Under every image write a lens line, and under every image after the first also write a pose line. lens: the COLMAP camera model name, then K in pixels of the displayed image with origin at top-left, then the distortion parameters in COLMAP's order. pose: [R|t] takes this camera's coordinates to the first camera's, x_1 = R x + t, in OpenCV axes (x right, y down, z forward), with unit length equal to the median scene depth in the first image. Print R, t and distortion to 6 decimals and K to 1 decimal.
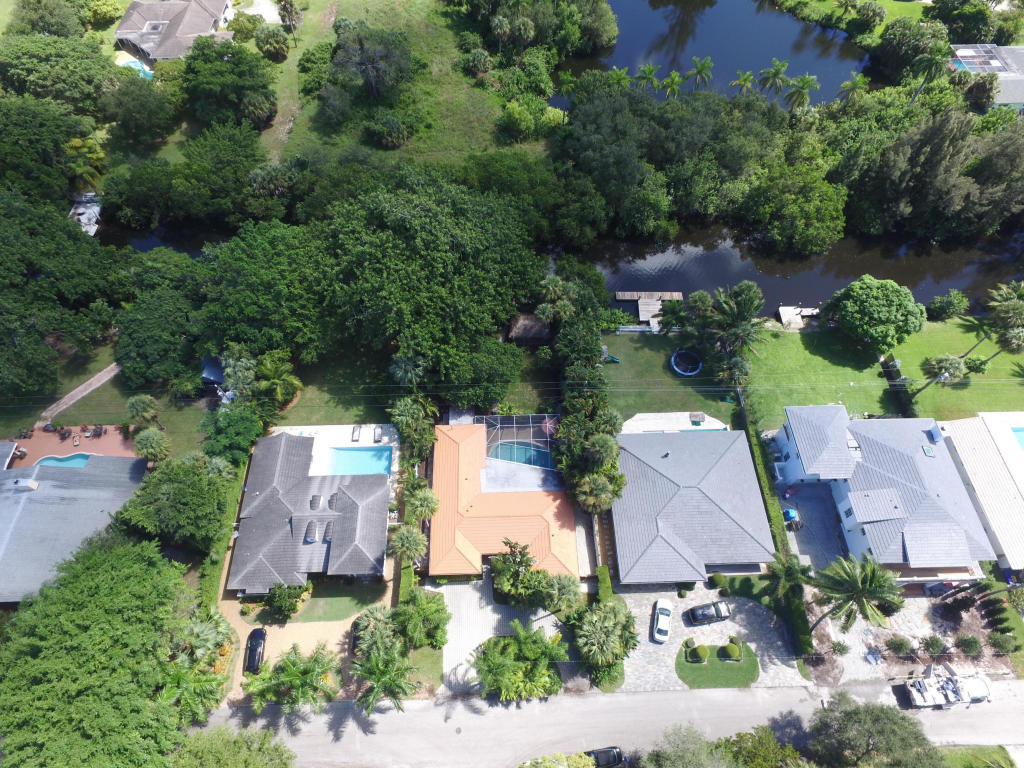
lens RADIAL K [[597.1, 0, 506.9], [0, 597.1, 383.3], [0, 0, 1]] dist [-0.008268, 0.012422]
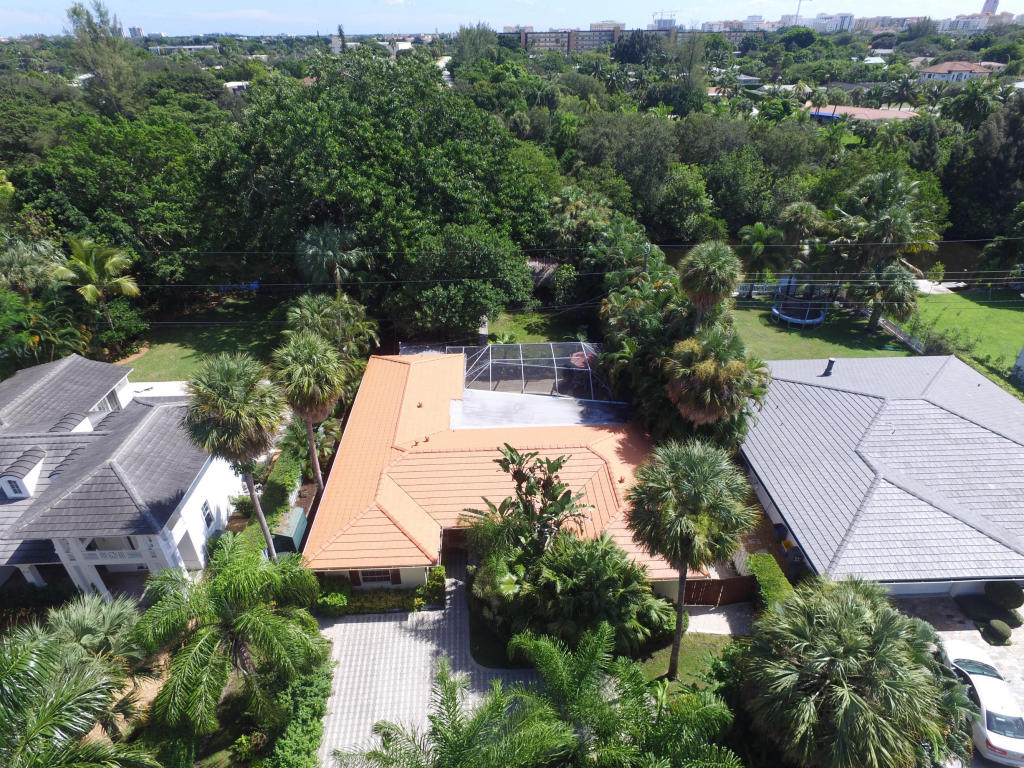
lens RADIAL K [[597.1, 0, 506.9], [0, 597.1, 383.3], [0, 0, 1]] dist [-0.008268, 0.012422]
pose [[0.999940, -0.008127, 0.007280, -0.002823], [0.010582, 0.884945, -0.465574, 0.366767], [-0.002659, 0.465624, 0.884979, 0.581742]]
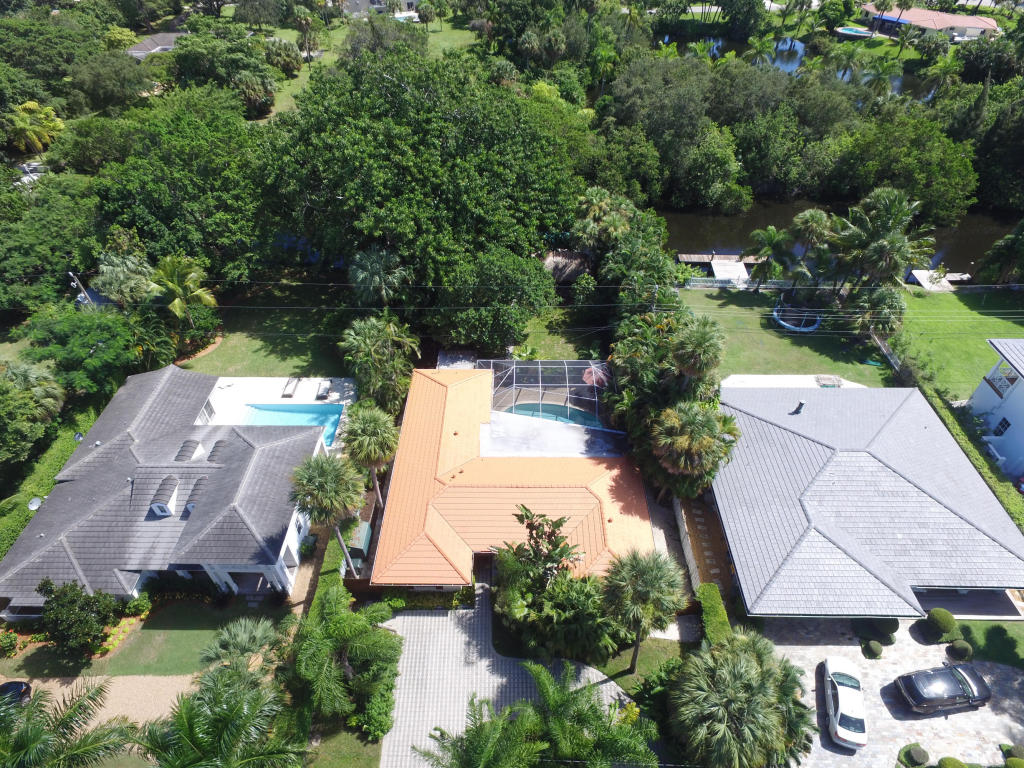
lens RADIAL K [[597.1, 0, 506.9], [0, 597.1, 383.3], [0, 0, 1]] dist [-0.008268, 0.012422]
pose [[0.999075, 0.026528, -0.033857, 0.000333], [-0.034724, 0.961974, -0.270926, 0.271375], [0.025382, 0.271851, 0.962005, 0.431357]]
